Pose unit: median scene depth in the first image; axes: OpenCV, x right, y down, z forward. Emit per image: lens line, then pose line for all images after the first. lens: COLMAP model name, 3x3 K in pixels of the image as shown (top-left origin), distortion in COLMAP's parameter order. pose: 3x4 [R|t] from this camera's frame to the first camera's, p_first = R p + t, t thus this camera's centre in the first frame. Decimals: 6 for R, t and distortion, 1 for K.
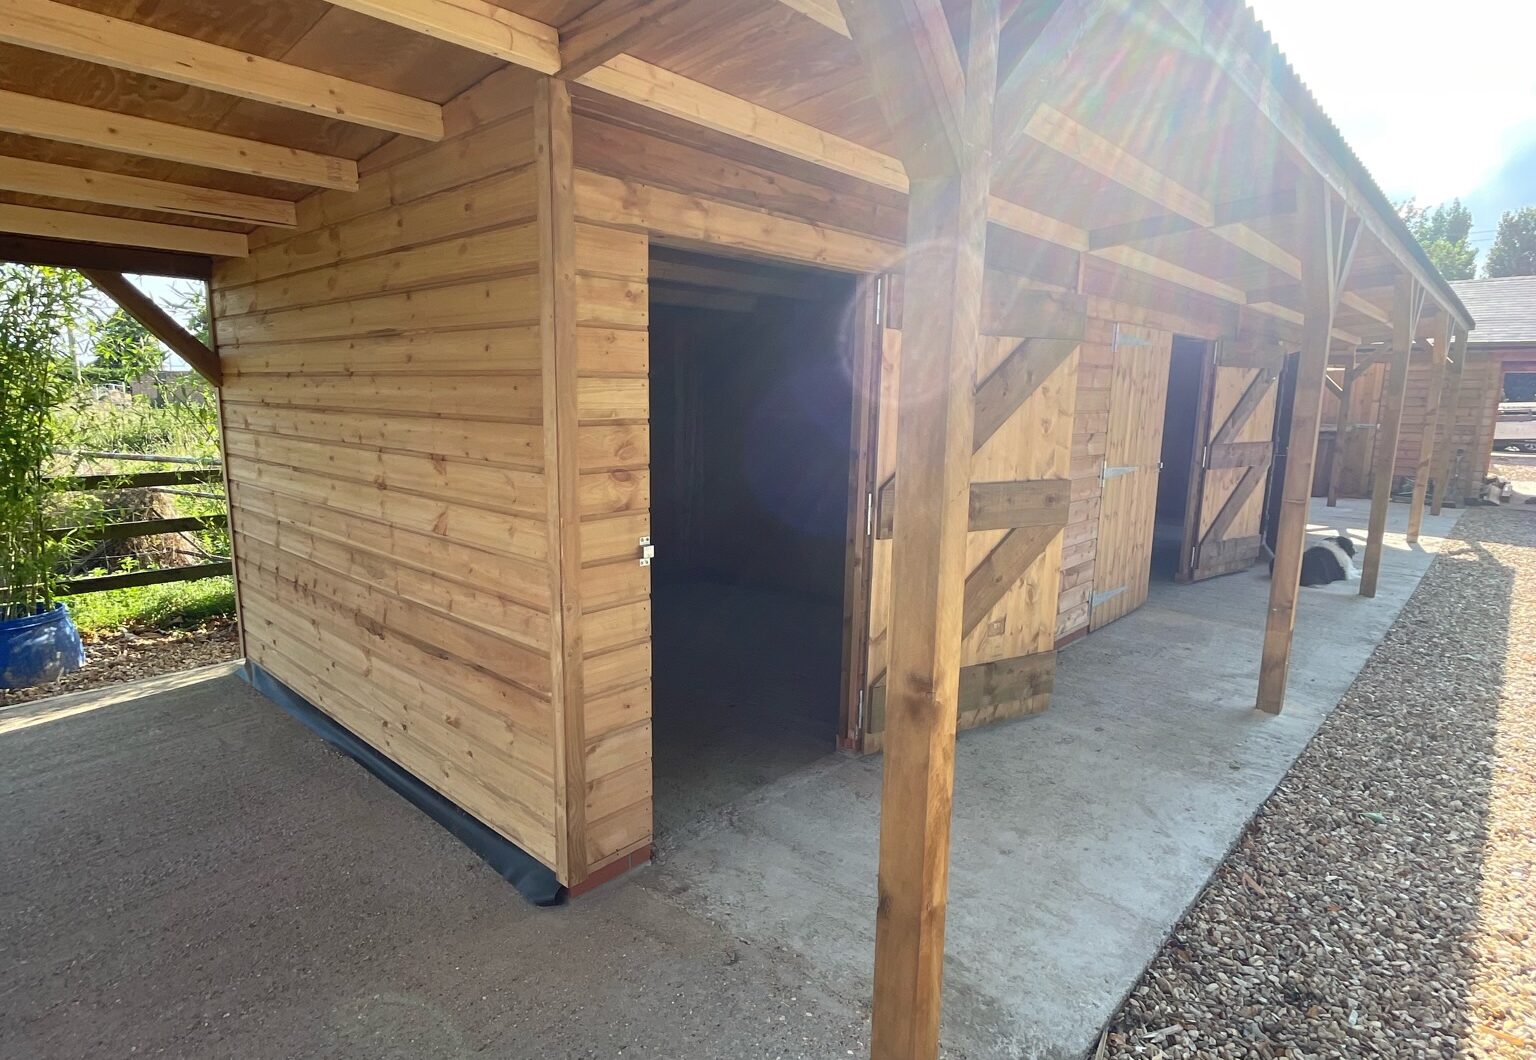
lens RADIAL K [[826.0, 0, 767.4], [0, 826.0, 535.9], [0, 0, 1]] dist [0.001468, -0.001212]
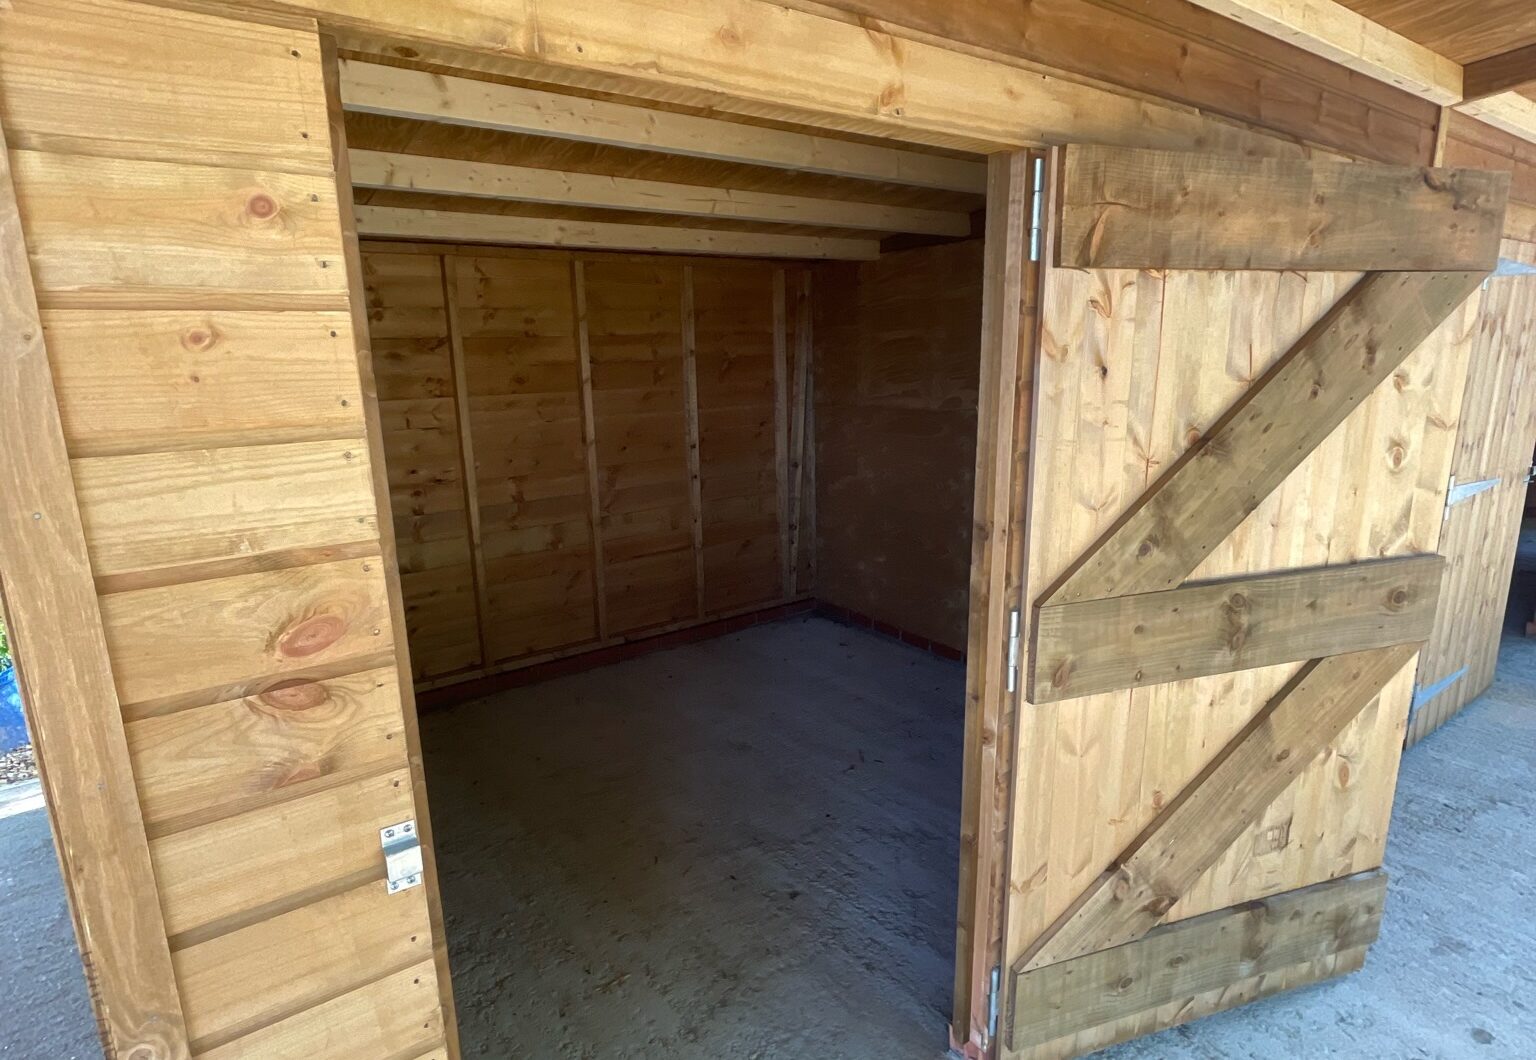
lens RADIAL K [[826.0, 0, 771.7], [0, 826.0, 531.4], [0, 0, 1]] dist [0.001468, -0.001212]
pose [[0.978247, 0.011209, -0.207141, 0.085829], [-0.001422, 0.998878, 0.047334, -0.123606], [0.207439, -0.046010, 0.977165, 0.500583]]
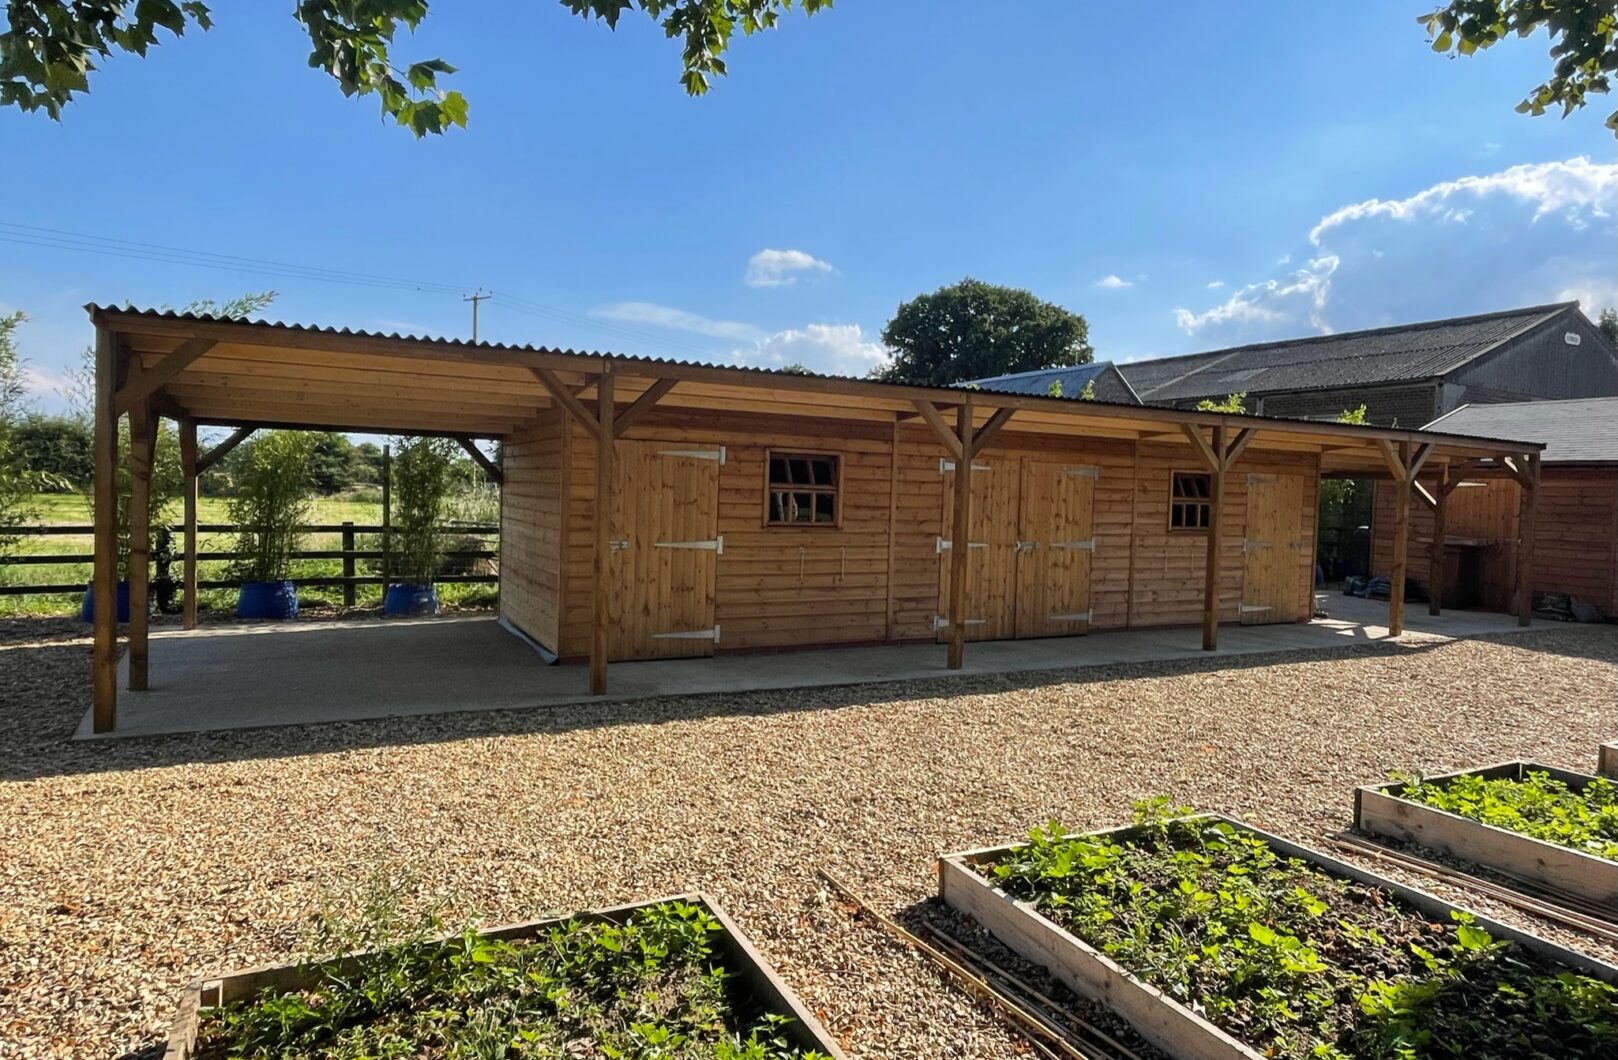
lens RADIAL K [[933.3, 0, 806.8], [0, 933.3, 519.9], [0, 0, 1]] dist [-0.003539, 0.000013]
pose [[0.935219, 0.022893, -0.353328, 1.256065], [-0.076875, 0.987232, -0.139513, 0.244561], [0.345623, 0.157638, 0.925038, -1.297560]]
